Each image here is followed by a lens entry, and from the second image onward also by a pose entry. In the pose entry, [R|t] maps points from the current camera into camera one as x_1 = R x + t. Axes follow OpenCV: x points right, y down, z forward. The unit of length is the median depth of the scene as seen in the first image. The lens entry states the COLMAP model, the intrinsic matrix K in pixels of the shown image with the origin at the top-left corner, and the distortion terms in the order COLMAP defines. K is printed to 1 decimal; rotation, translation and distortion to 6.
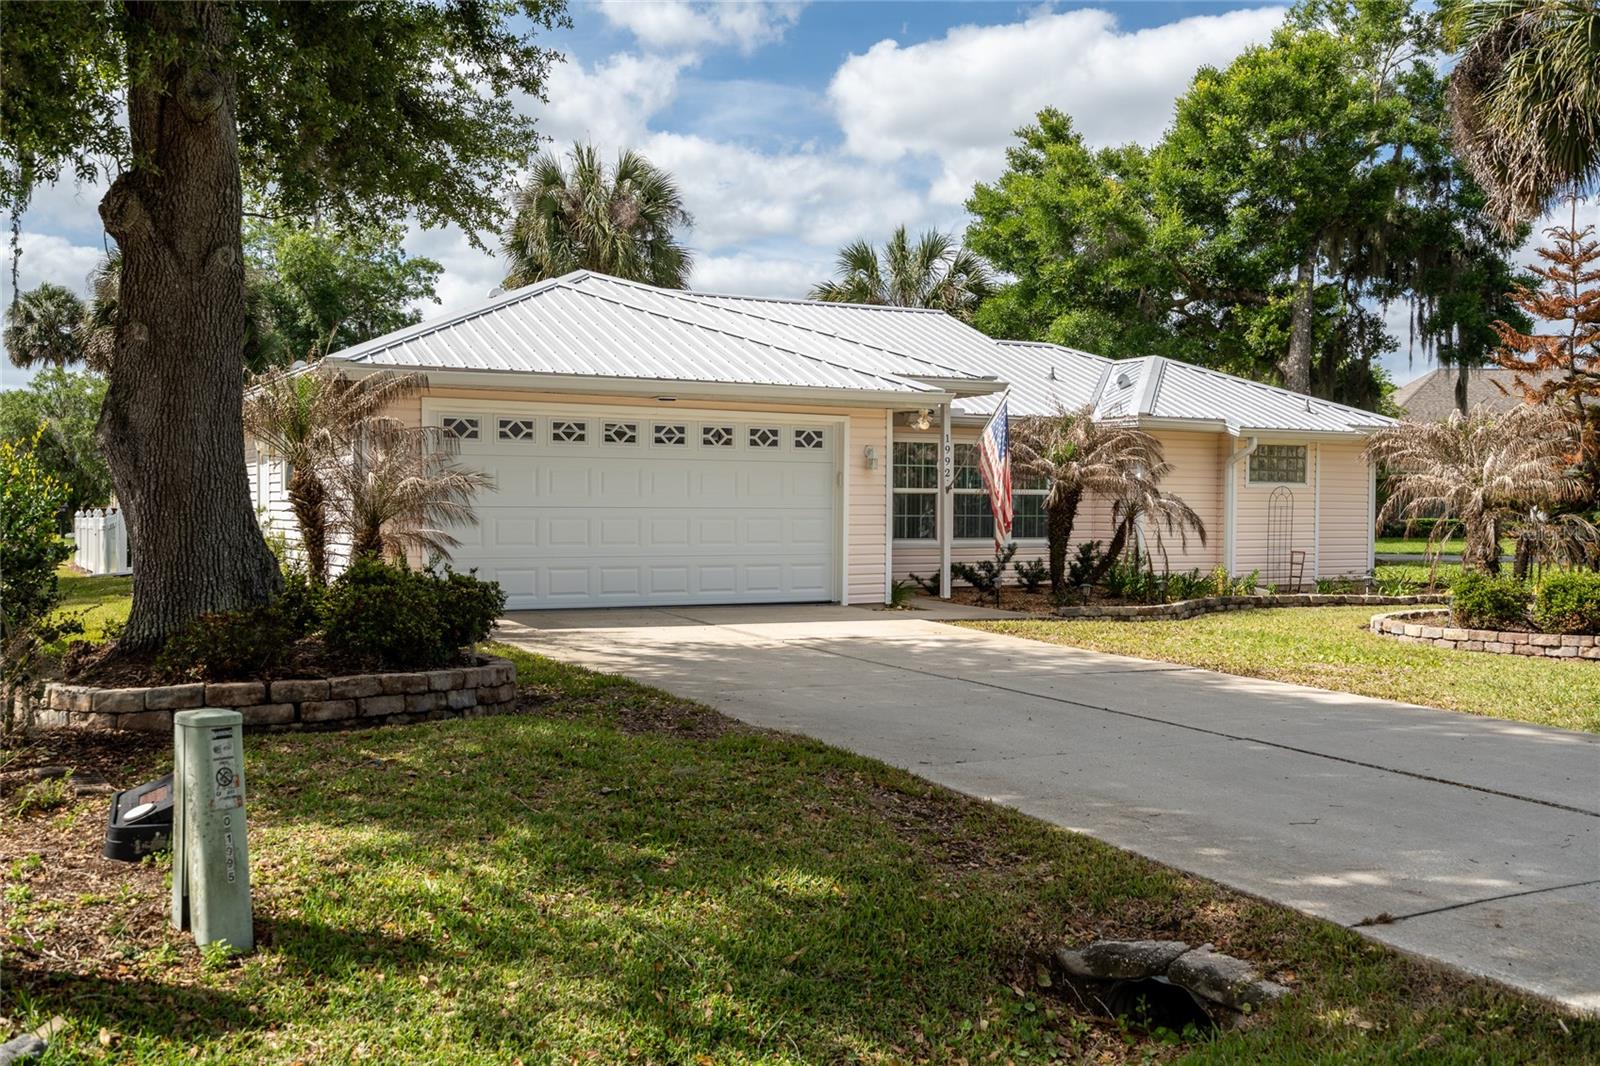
lens RADIAL K [[1561.7, 0, 800.3], [0, 1561.7, 531.8], [0, 0, 1]] dist [-0.019075, 0.000000]
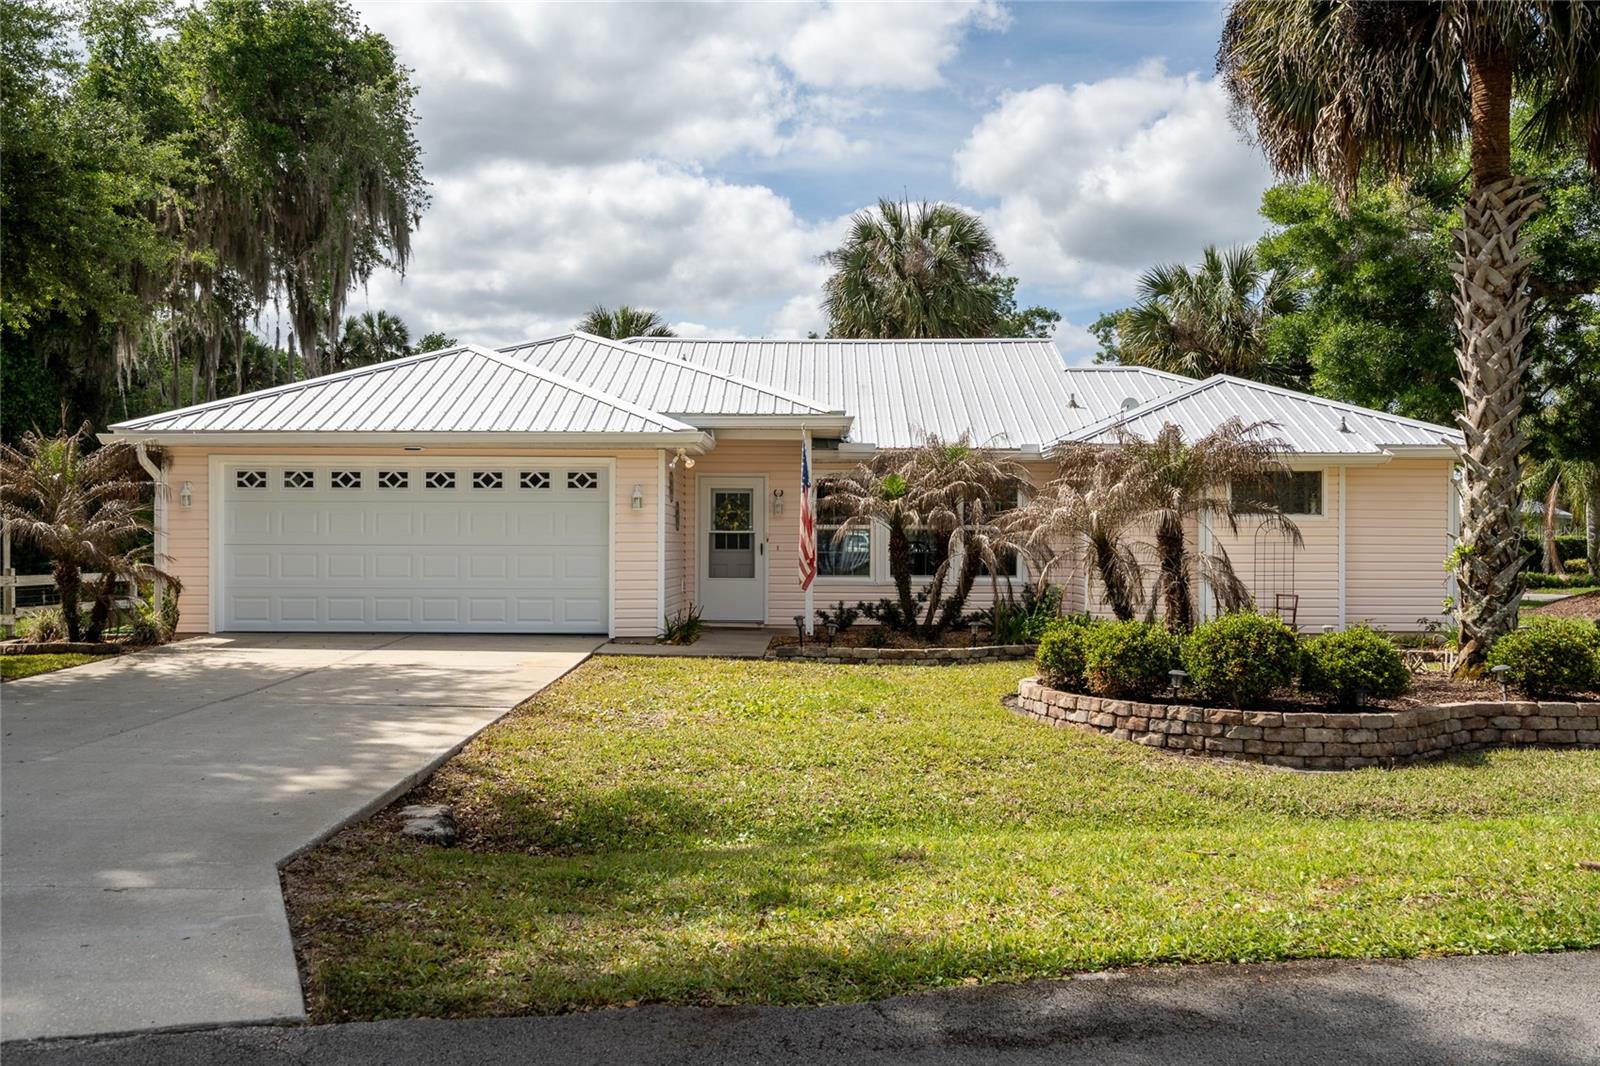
lens RADIAL K [[1508.3, 0, 799.9], [0, 1508.3, 532.5], [0, 0, 1]] dist [-0.014483, 0.000000]
pose [[0.867574, -0.005415, -0.497278, 0.640806], [-0.005982, 0.999755, -0.021322, -0.002906], [0.497272, 0.021473, 0.867329, 0.185018]]
